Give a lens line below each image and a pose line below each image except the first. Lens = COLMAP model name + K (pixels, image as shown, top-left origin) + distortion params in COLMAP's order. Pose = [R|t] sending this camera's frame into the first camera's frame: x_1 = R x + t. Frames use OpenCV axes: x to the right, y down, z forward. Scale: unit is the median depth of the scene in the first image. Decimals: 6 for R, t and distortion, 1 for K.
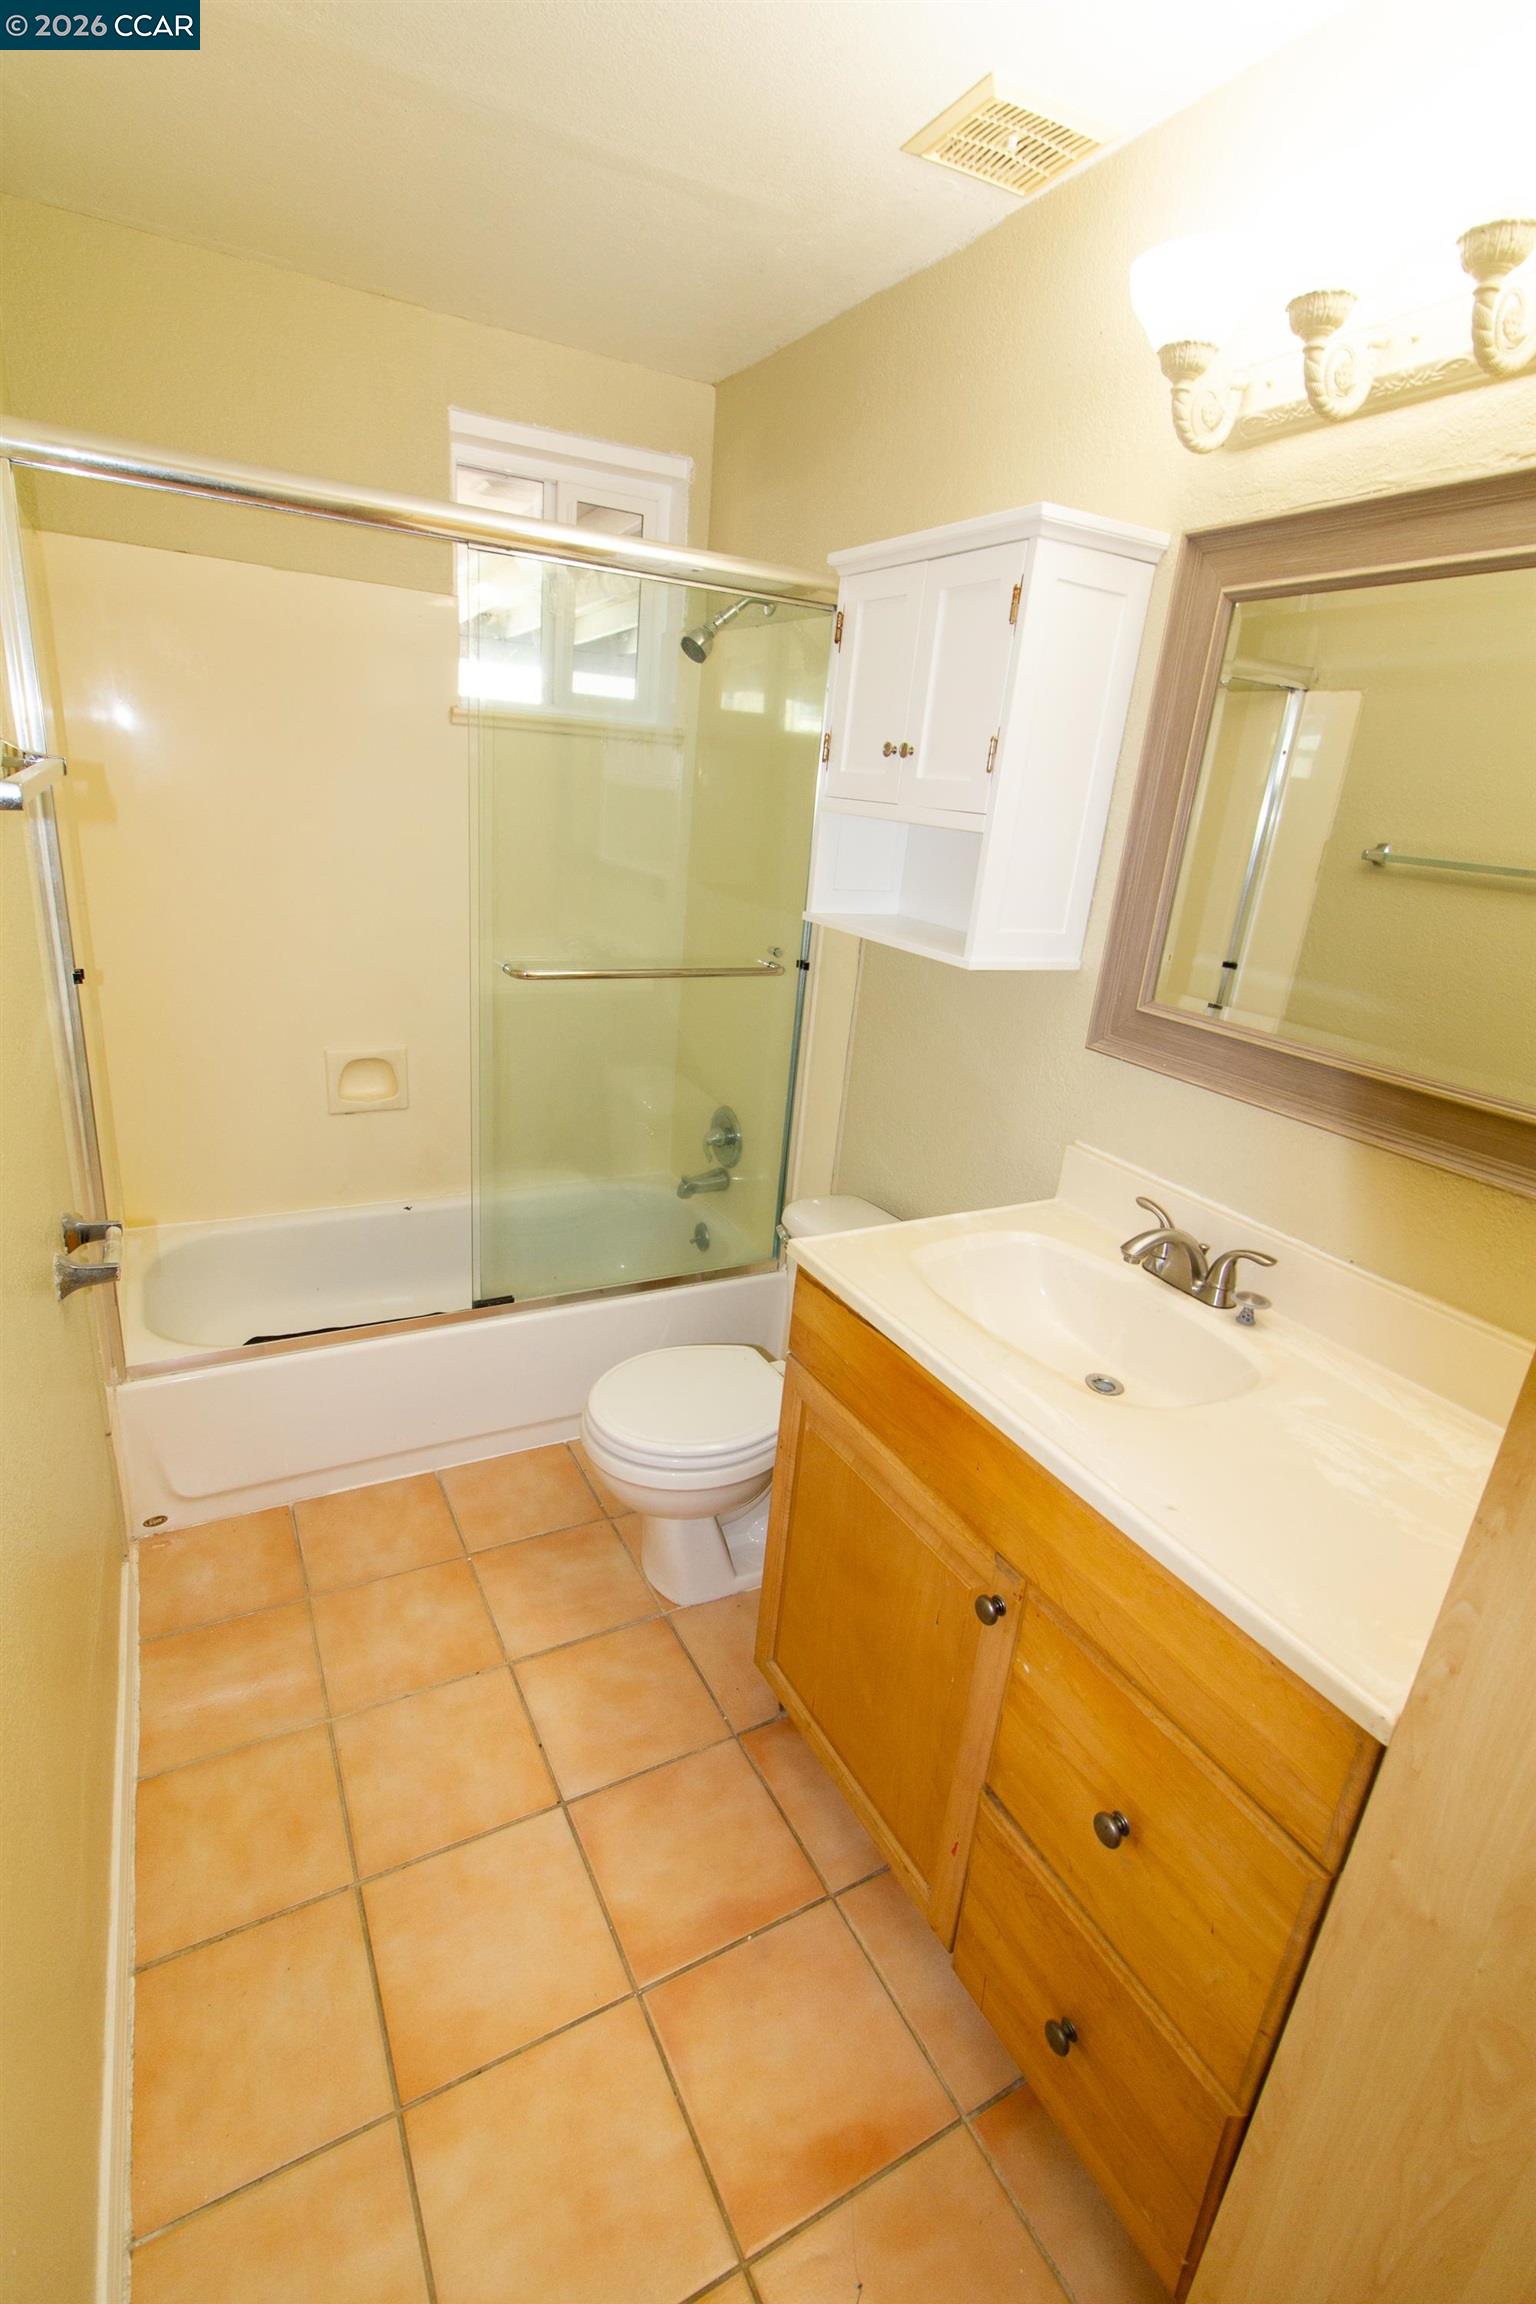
lens RADIAL K [[1065.0, 0, 755.8], [0, 1065.0, 1152.9], [0, 0, 1]] dist [-0.000295, 0.000249]
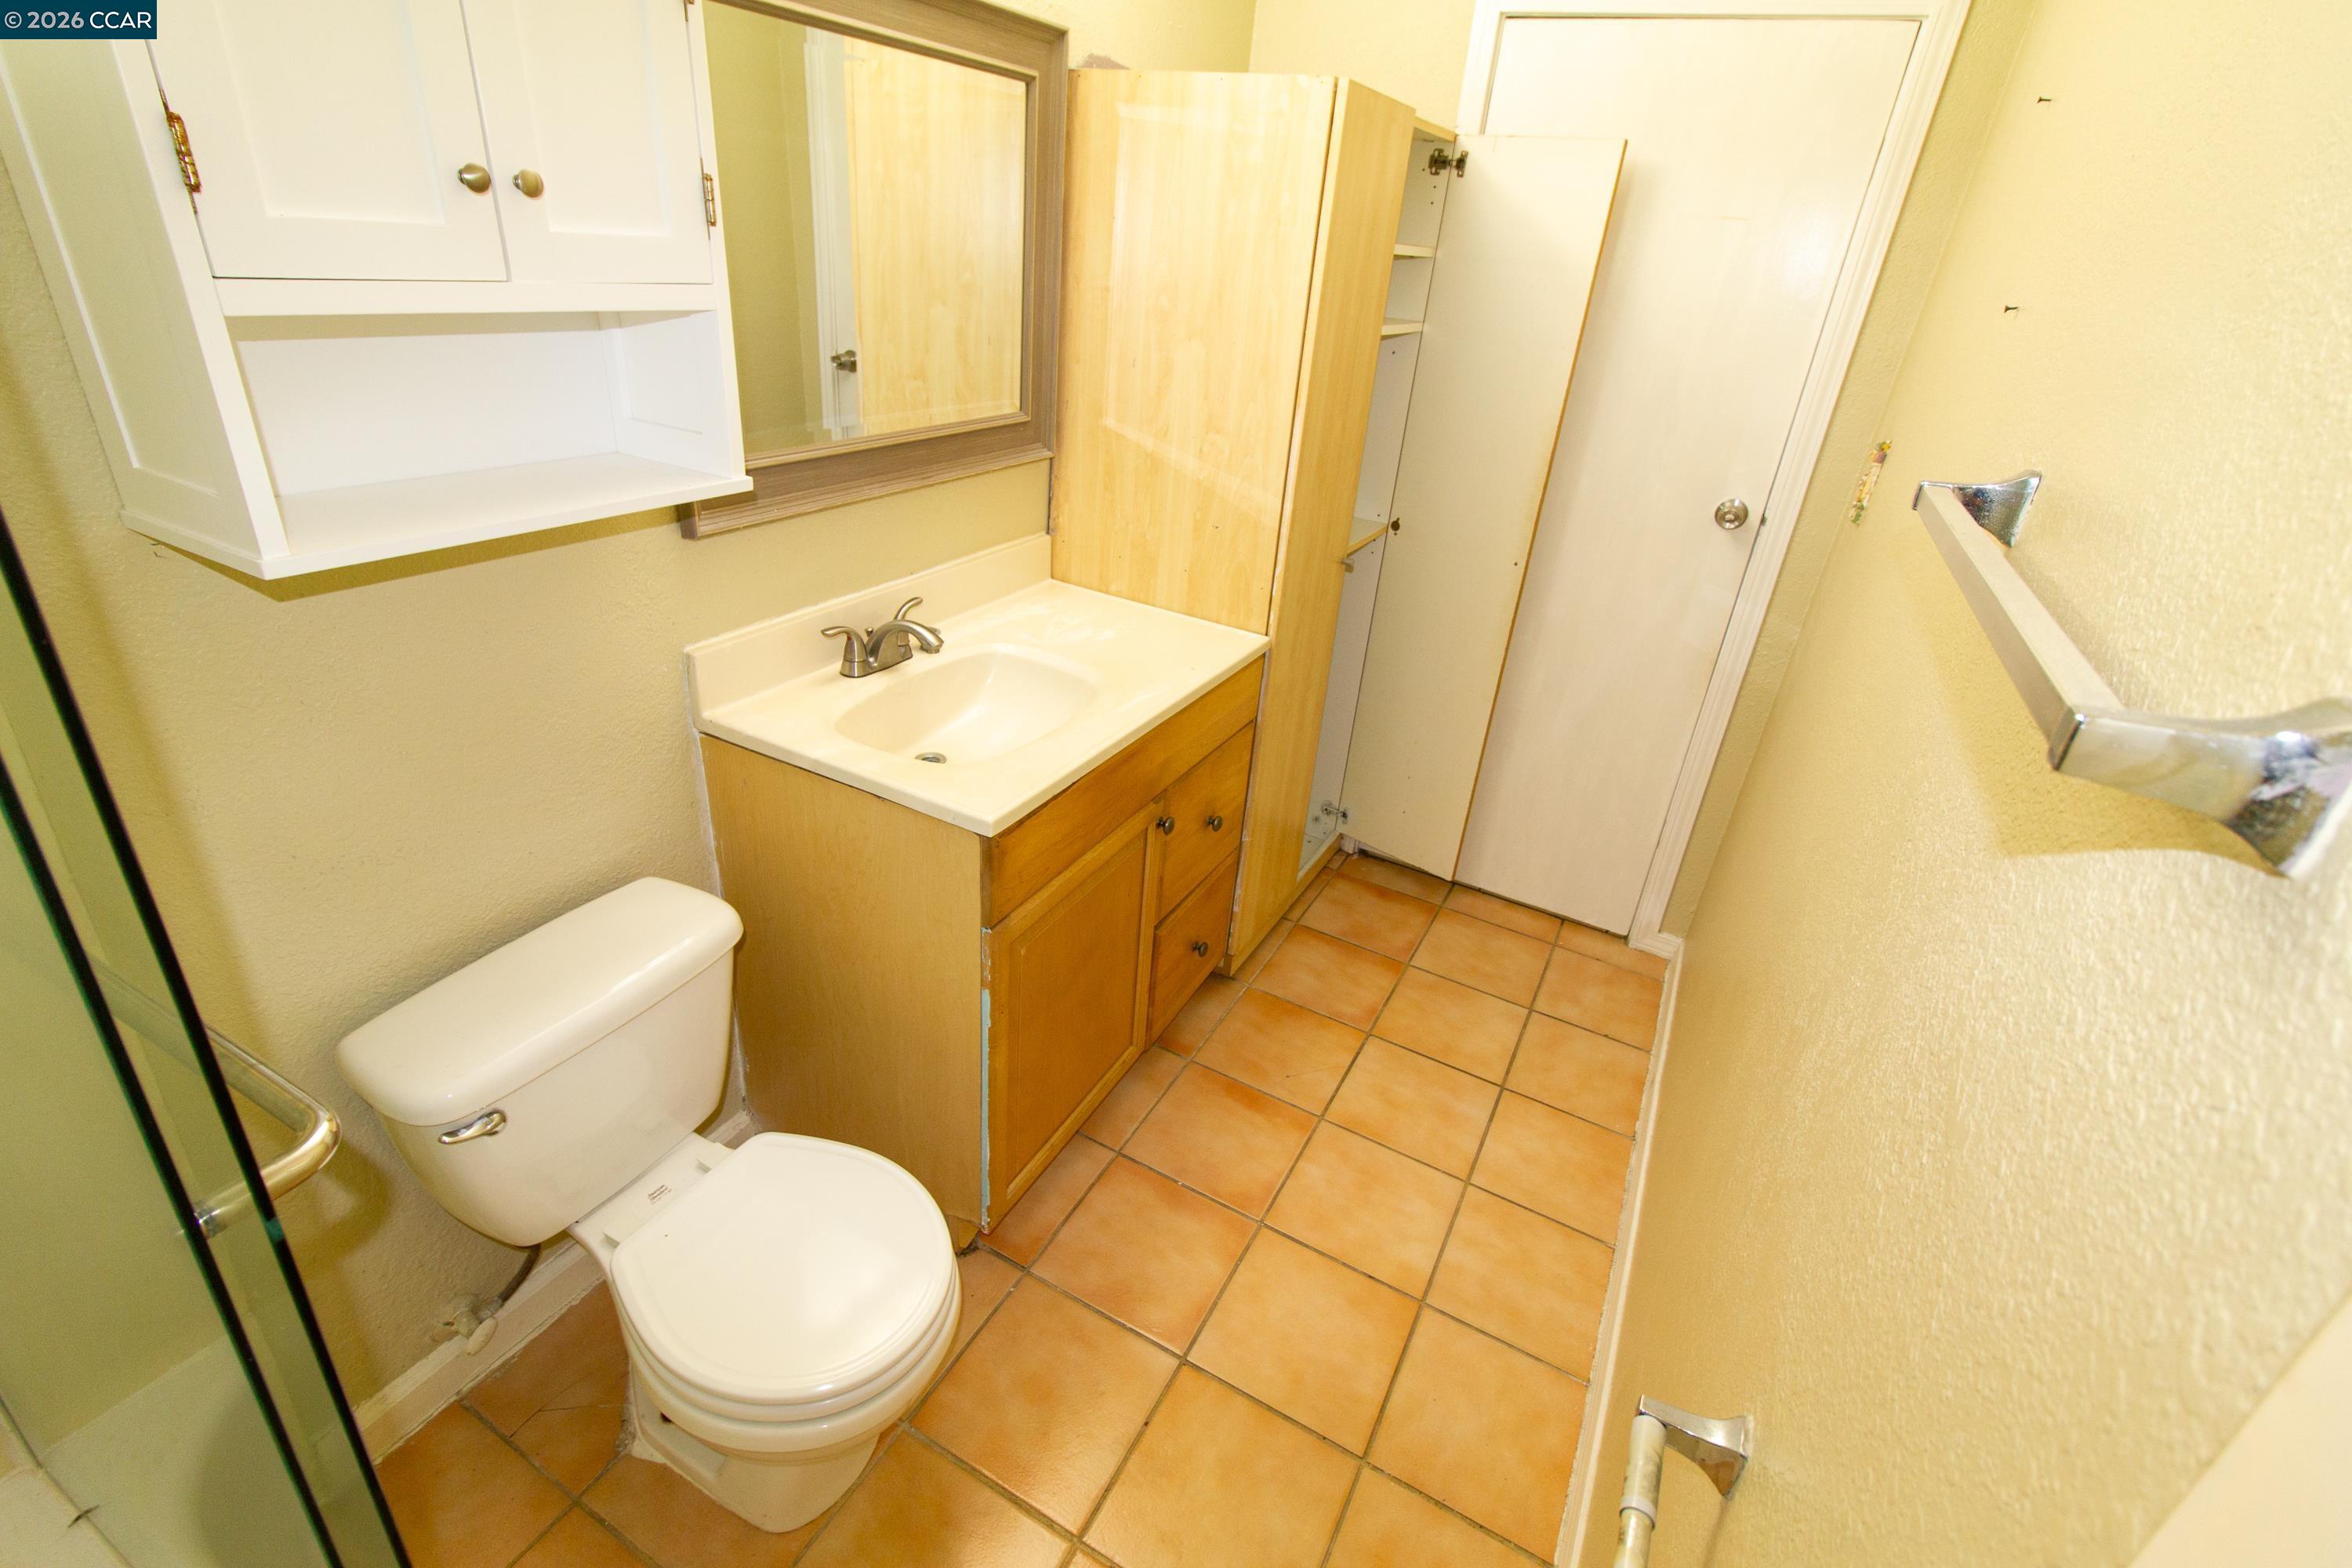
lens RADIAL K [[1087.2, 0, 1182.8], [0, 1087.2, 761.2], [0, 0, 1]] dist [-0.000295, 0.000249]
pose [[-0.552445, -0.475416, 0.684678, -0.652517], [0.149882, 0.751356, 0.642650, -0.511280], [-0.819963, 0.457650, -0.343827, 1.152535]]
